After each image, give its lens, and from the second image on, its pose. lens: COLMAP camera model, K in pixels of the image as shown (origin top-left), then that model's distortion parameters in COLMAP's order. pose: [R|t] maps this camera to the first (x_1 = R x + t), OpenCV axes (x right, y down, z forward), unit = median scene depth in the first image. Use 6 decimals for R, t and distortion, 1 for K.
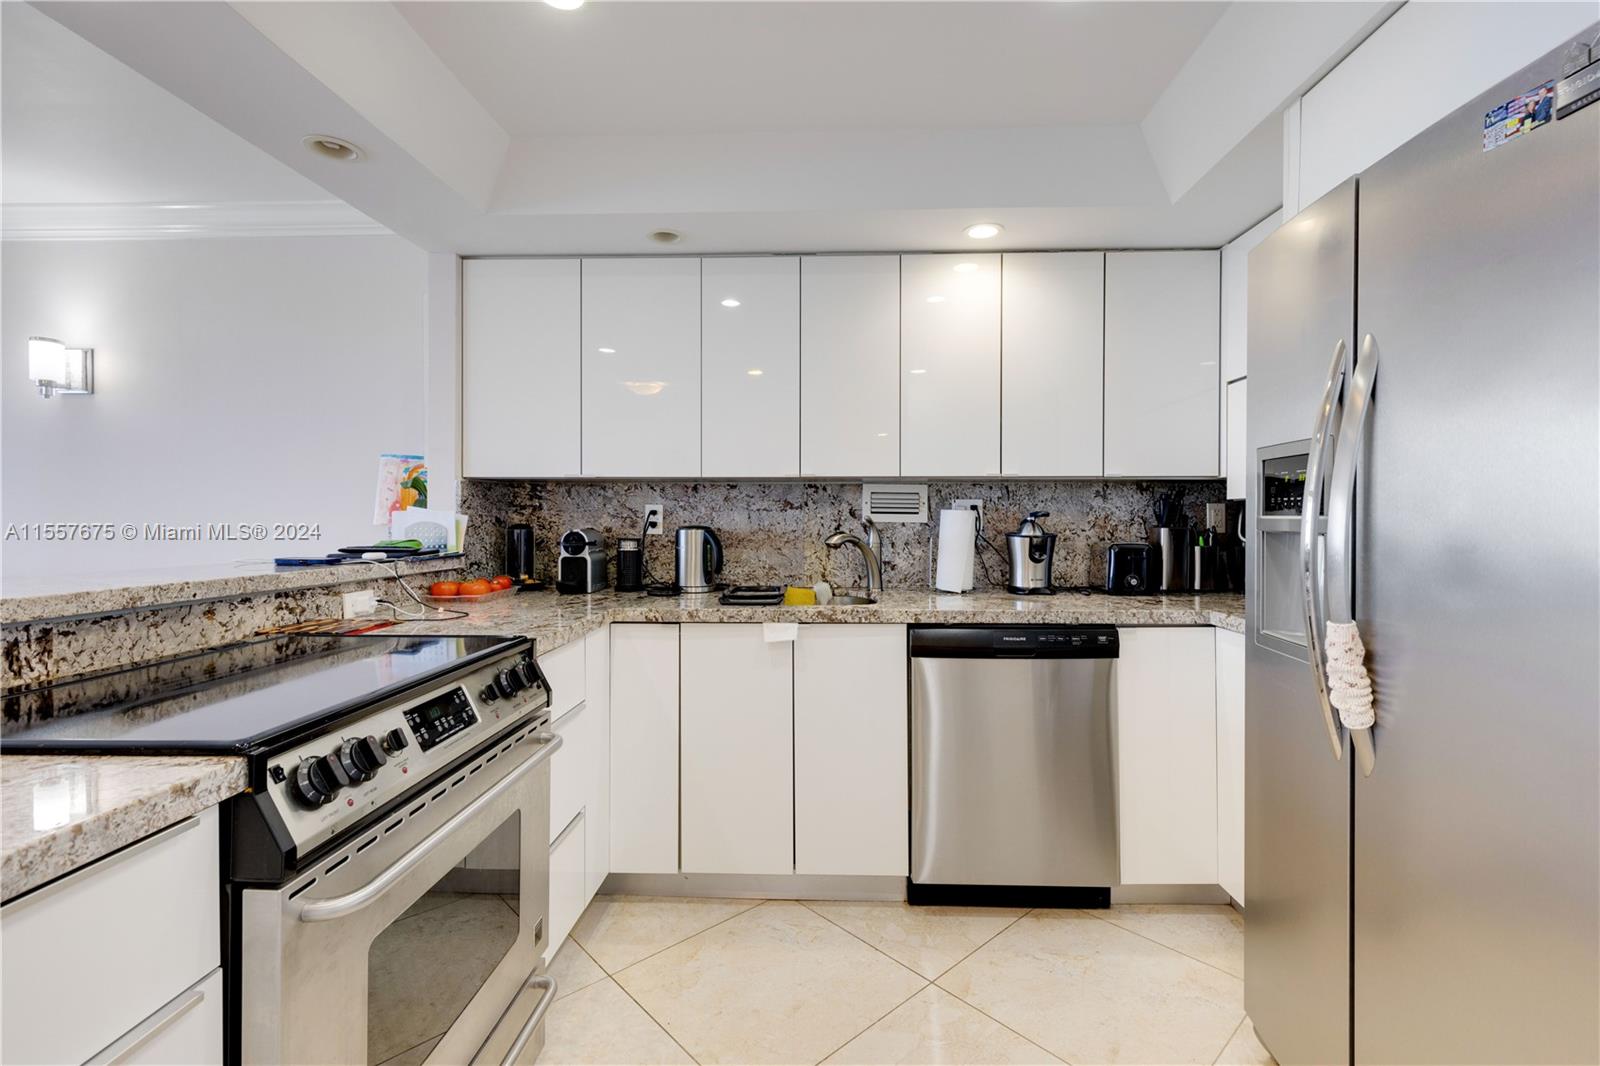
lens RADIAL K [[722.5, 0, 821.7], [0, 722.5, 523.7], [0, 0, 1]] dist [0.006831, -0.000281]
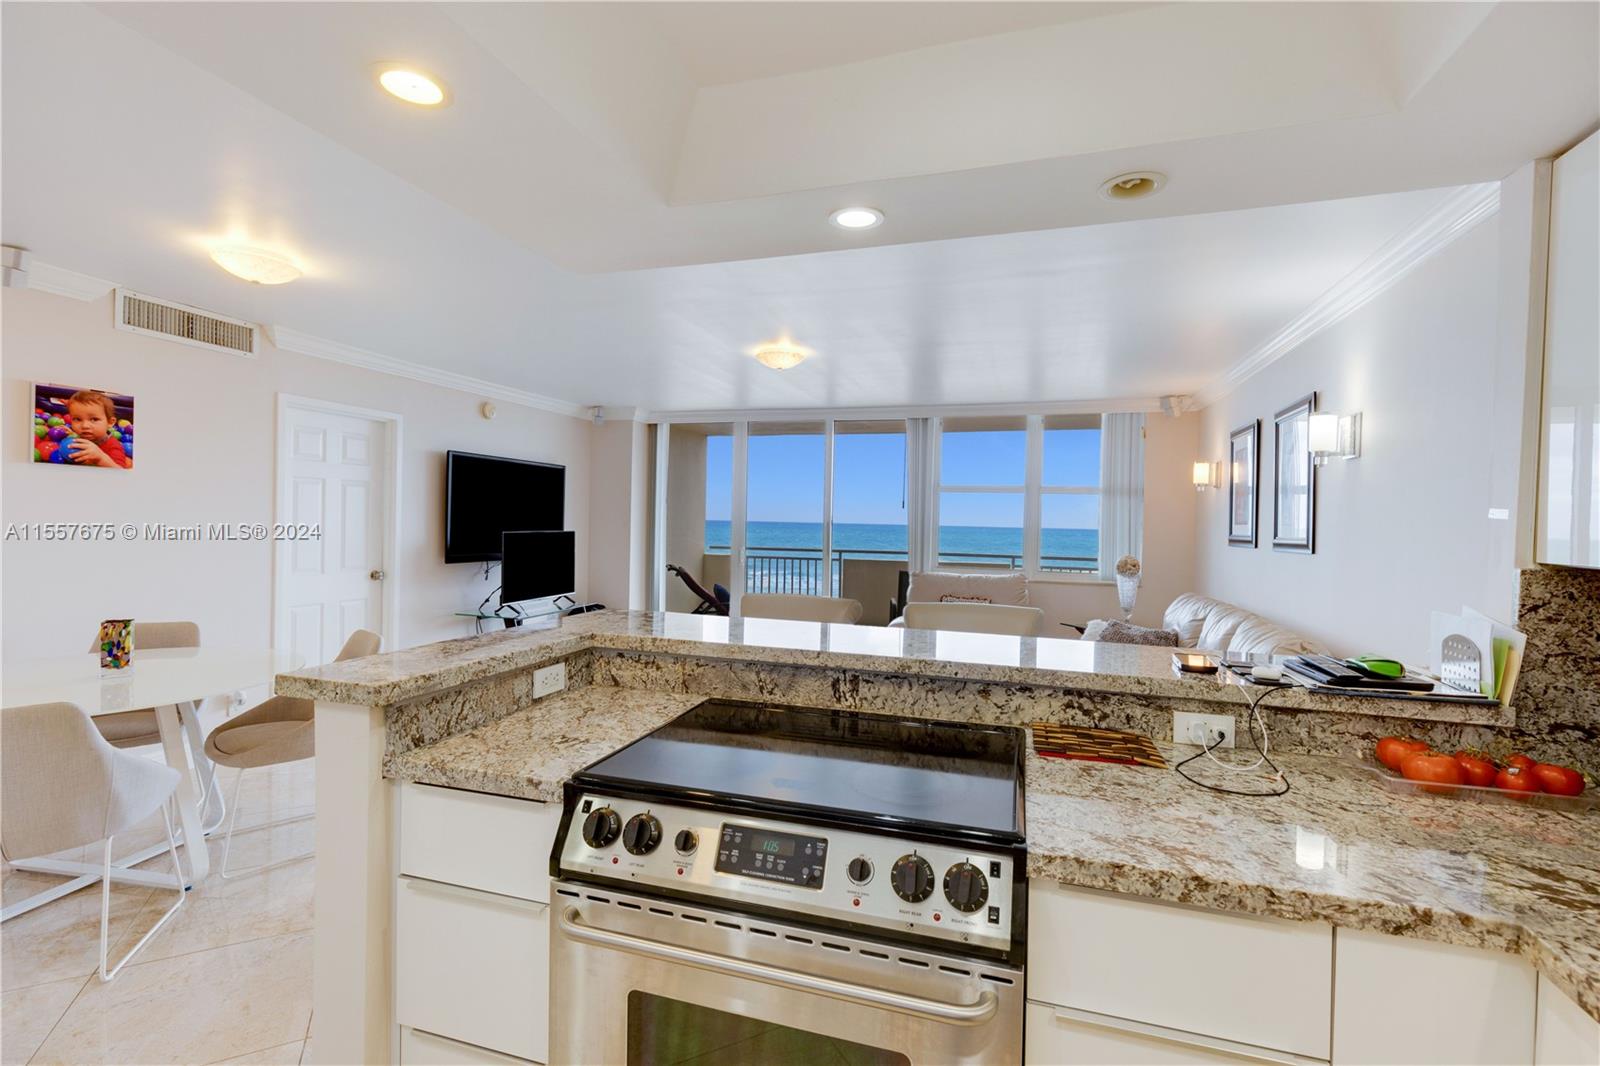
lens RADIAL K [[707.5, 0, 808.4], [0, 707.5, 531.5], [0, 0, 1]] dist [0.007106, -0.000323]
pose [[-0.265530, 0.008484, -0.964065, 0.241697], [-0.028683, 0.999449, 0.016695, -0.118029], [0.963676, 0.032085, -0.265140, 0.891534]]
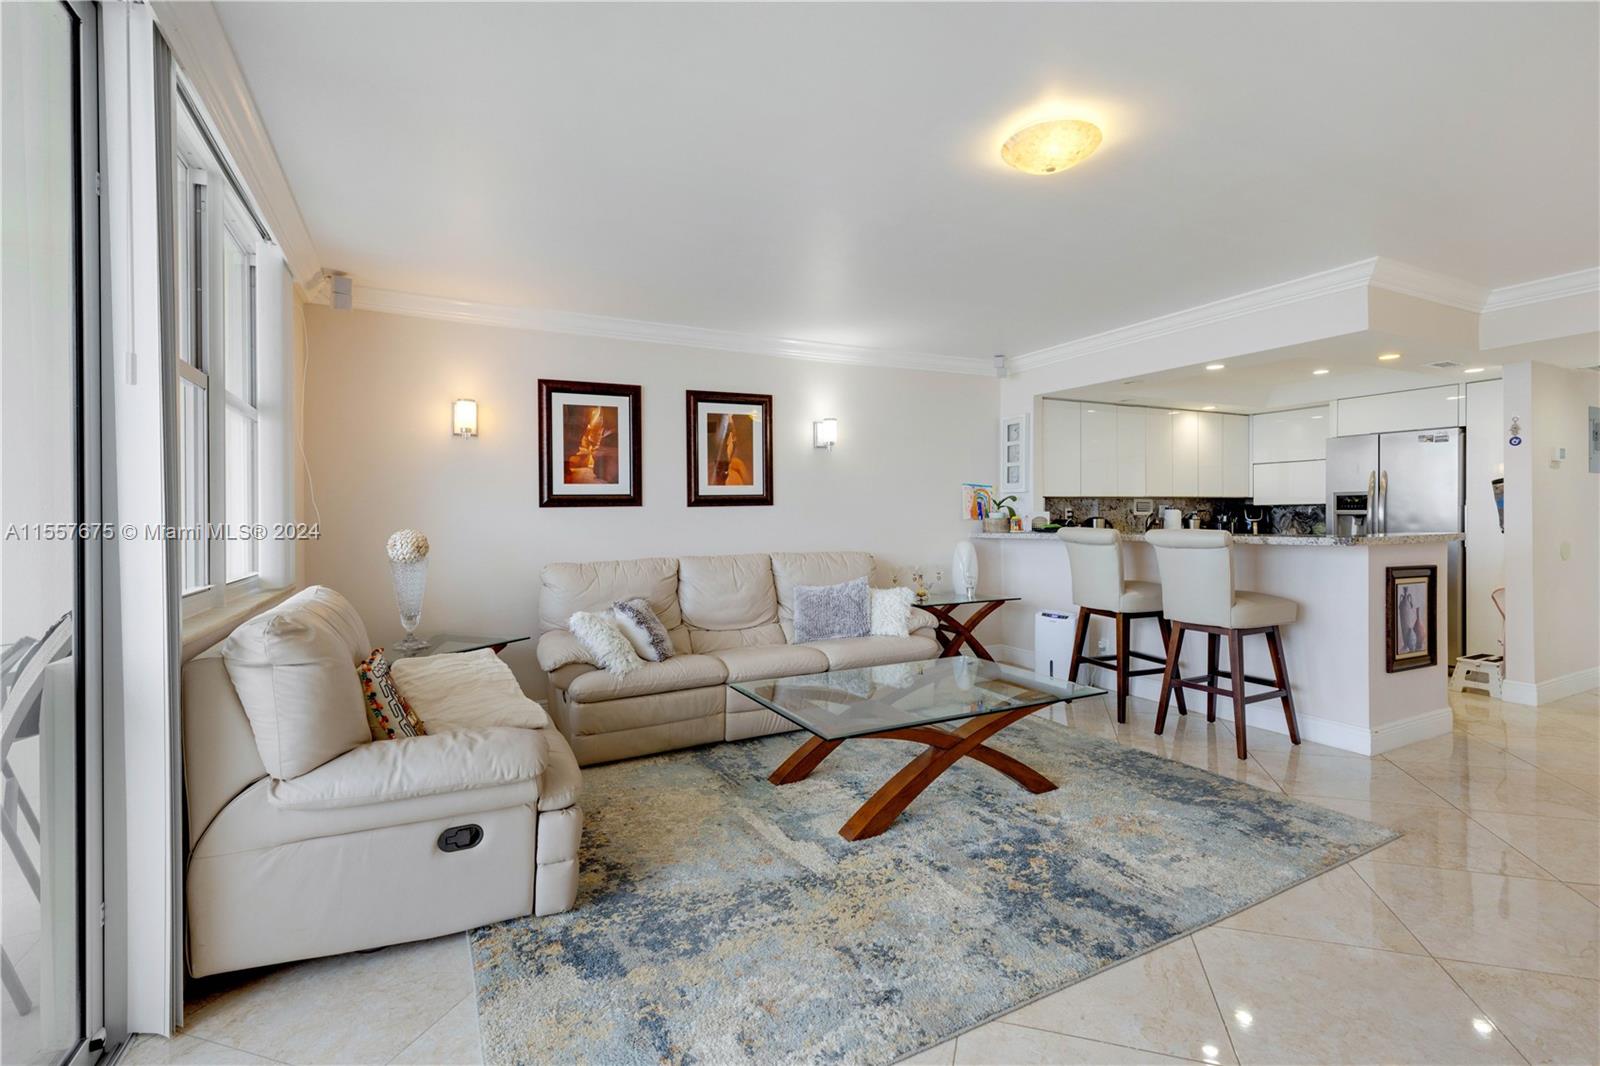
lens RADIAL K [[716.5, 0, 796.6], [0, 716.5, 522.3], [0, 0, 1]] dist [0.010921, -0.000410]
pose [[0.876158, -0.014849, 0.481796, -3.222774], [0.015368, 0.999878, 0.002870, -0.003280], [-0.481780, 0.004890, 0.876279, -0.827381]]
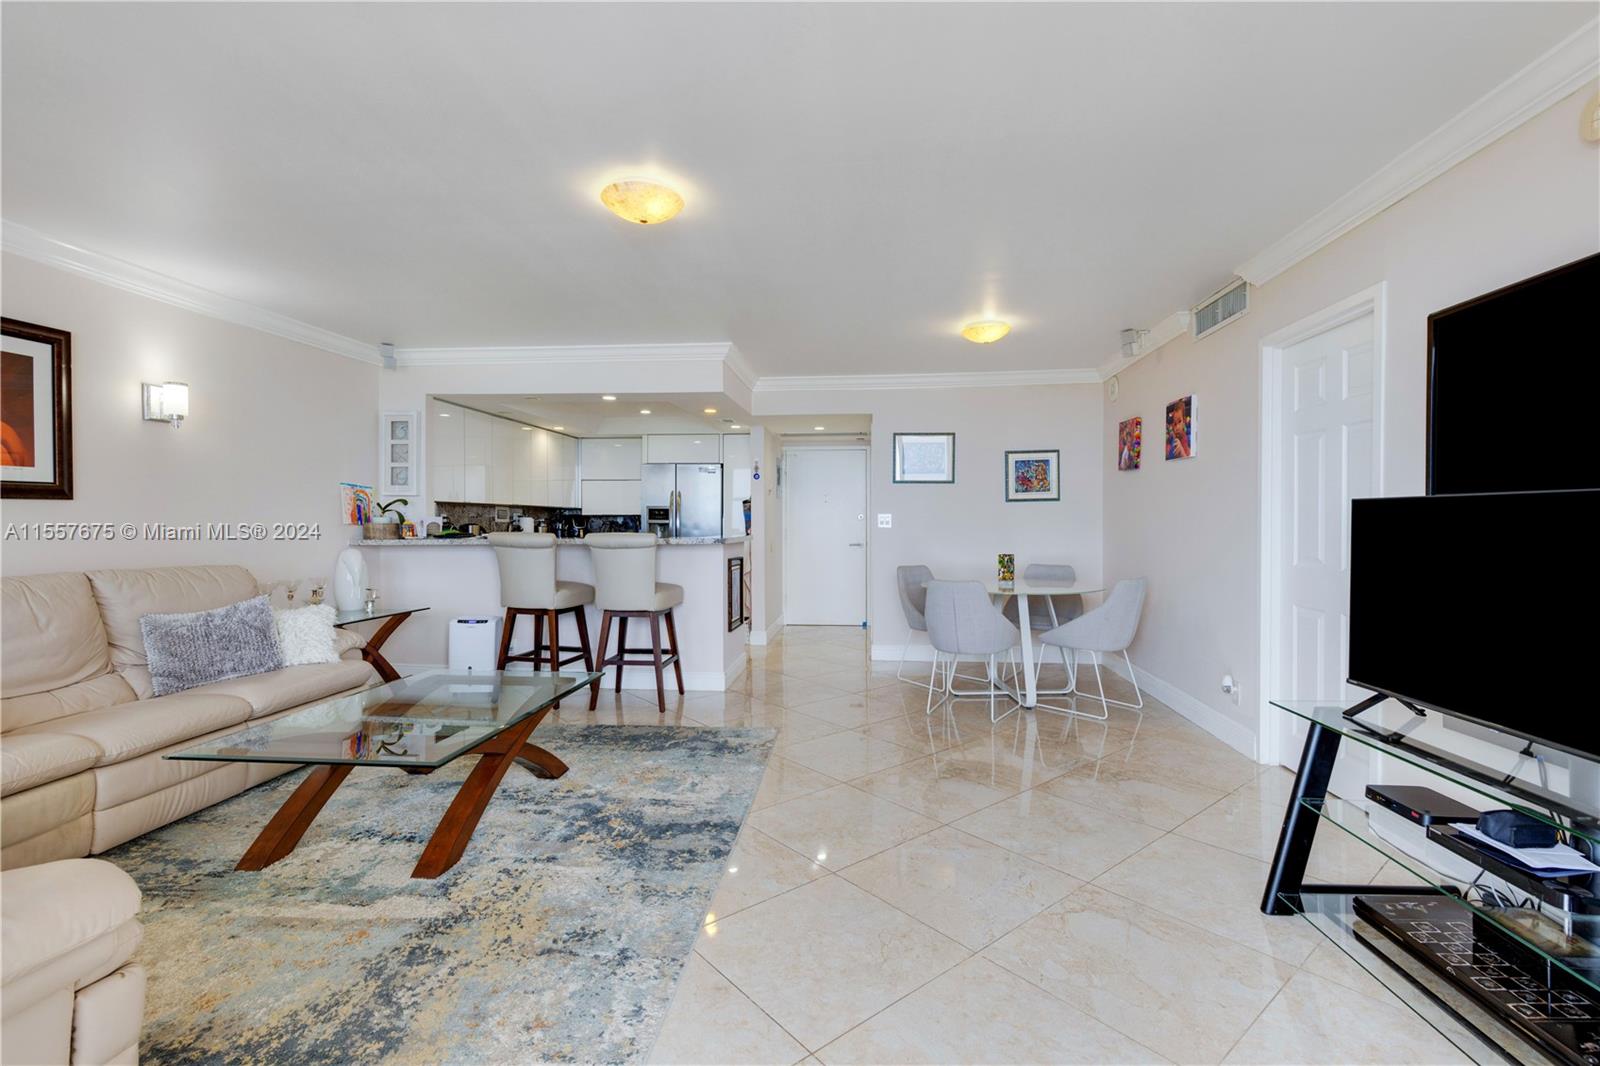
lens RADIAL K [[731.0, 0, 800.0], [0, 731.0, 533.0], [0, 0, 1]] dist [0.016033, -0.000289]
pose [[0.072093, -0.015167, 0.997283, -3.732878], [0.008216, 0.999859, 0.014613, 0.010472], [-0.997364, 0.007140, 0.072207, -0.338612]]
